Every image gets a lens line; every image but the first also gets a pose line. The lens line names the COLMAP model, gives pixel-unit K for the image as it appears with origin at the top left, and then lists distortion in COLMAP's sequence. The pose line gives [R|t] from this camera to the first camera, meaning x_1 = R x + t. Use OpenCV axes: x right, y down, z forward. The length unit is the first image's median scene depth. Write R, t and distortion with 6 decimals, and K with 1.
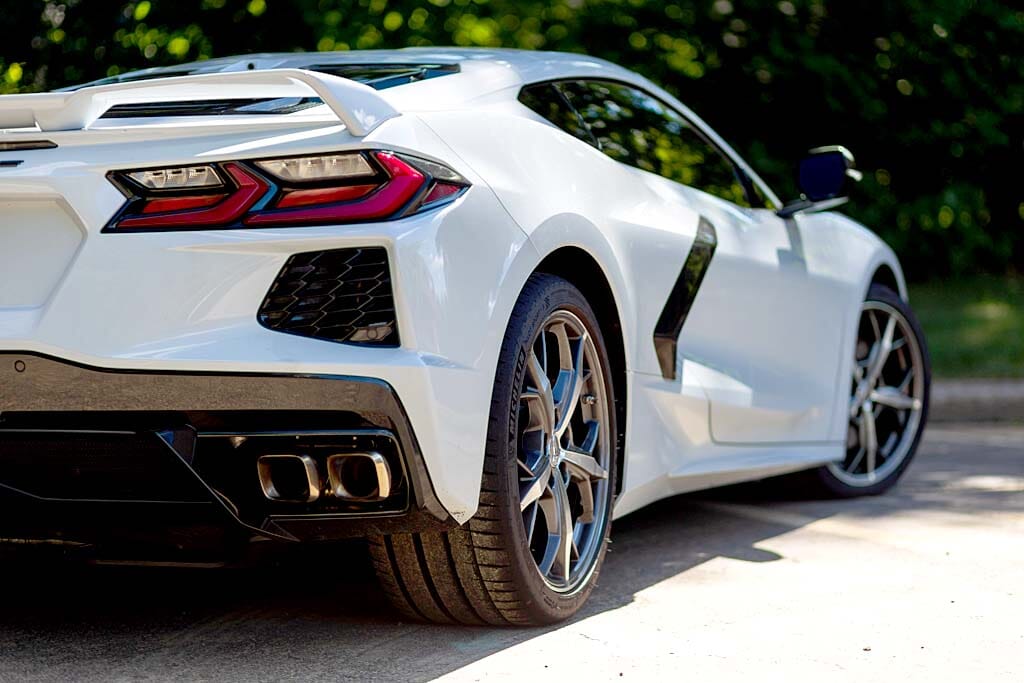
lens RADIAL K [[2383.2, 0, 512.0], [0, 2383.2, 341.5], [0, 0, 1]] dist [0.012806, -0.229152]
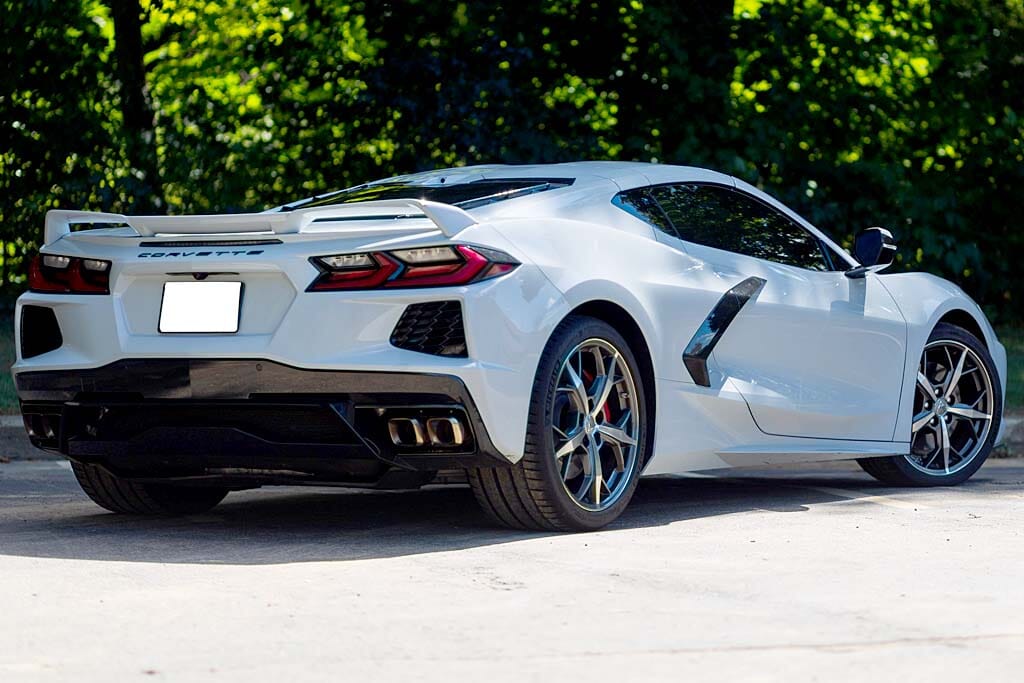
lens RADIAL K [[2588.4, 0, 512.0], [0, 2588.4, 341.5], [0, 0, 1]] dist [0.030671, -0.242898]
pose [[0.982241, 0.005975, -0.187531, 0.332015], [-0.009455, 0.999799, -0.017672, 0.023051], [0.187388, 0.019131, 0.982100, -0.838795]]
